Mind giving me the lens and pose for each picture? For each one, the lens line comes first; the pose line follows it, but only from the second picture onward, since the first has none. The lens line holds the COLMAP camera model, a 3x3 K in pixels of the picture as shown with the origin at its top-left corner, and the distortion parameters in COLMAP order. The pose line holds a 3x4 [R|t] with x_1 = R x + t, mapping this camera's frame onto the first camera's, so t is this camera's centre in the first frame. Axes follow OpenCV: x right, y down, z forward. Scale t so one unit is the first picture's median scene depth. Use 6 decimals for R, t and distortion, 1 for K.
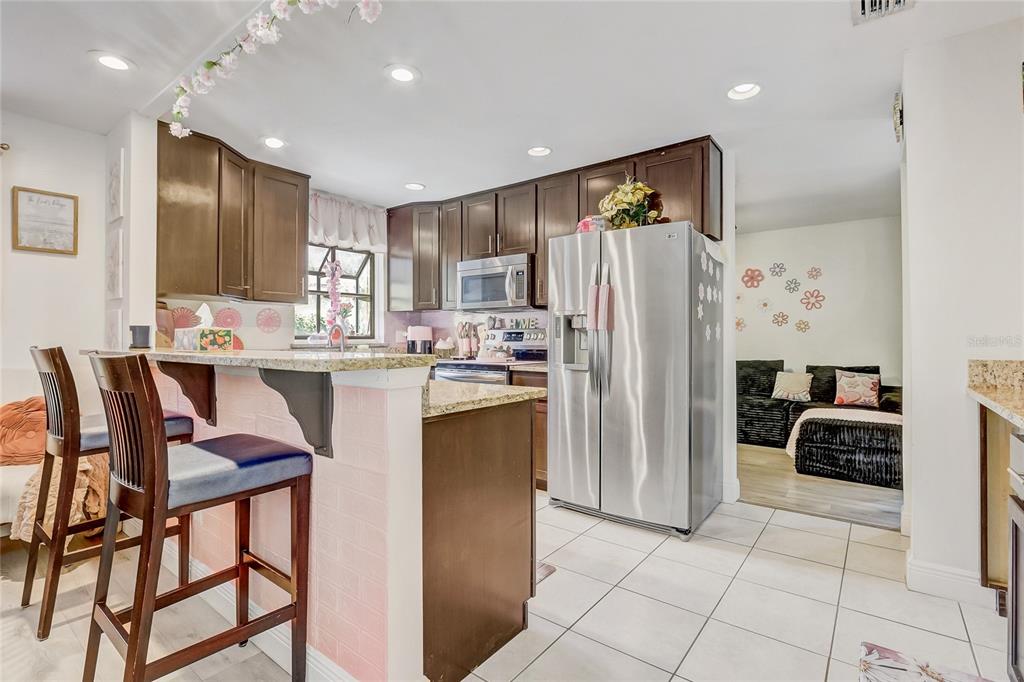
lens RADIAL K [[483.3, 0, 506.8], [0, 483.3, 321.2], [0, 0, 1]] dist [-0.001153, -0.000411]
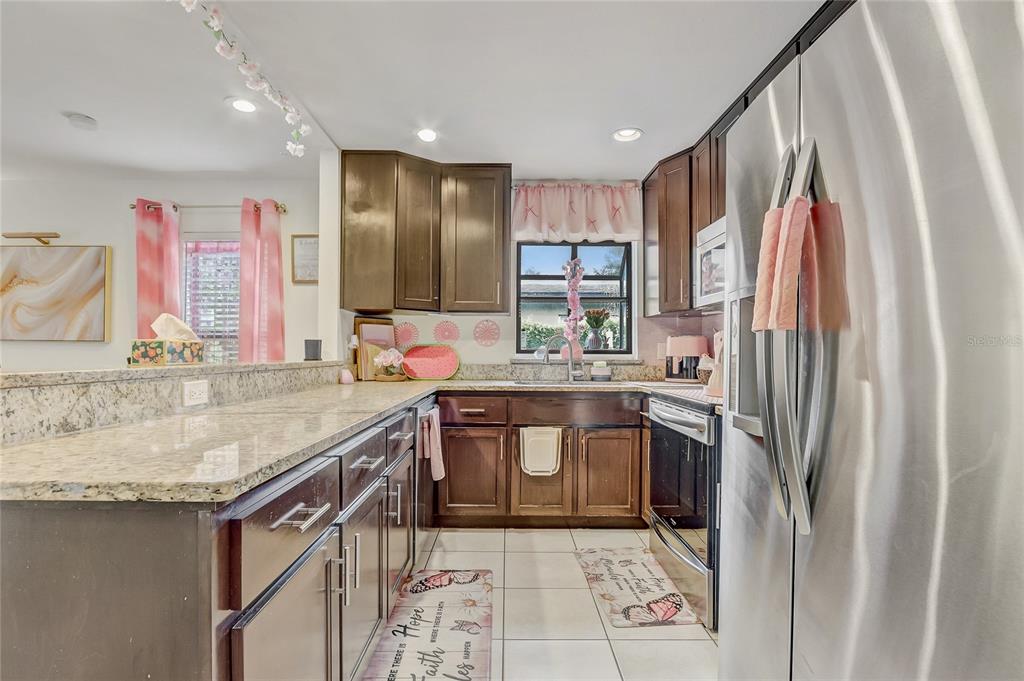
lens RADIAL K [[478.9, 0, 508.9], [0, 478.9, 344.4], [0, 0, 1]] dist [-0.002899, -0.001206]
pose [[0.619561, -0.008772, -0.784900, 0.259945], [0.022019, 0.999738, 0.006208, 0.015983], [0.784640, -0.021129, 0.619592, 0.466093]]
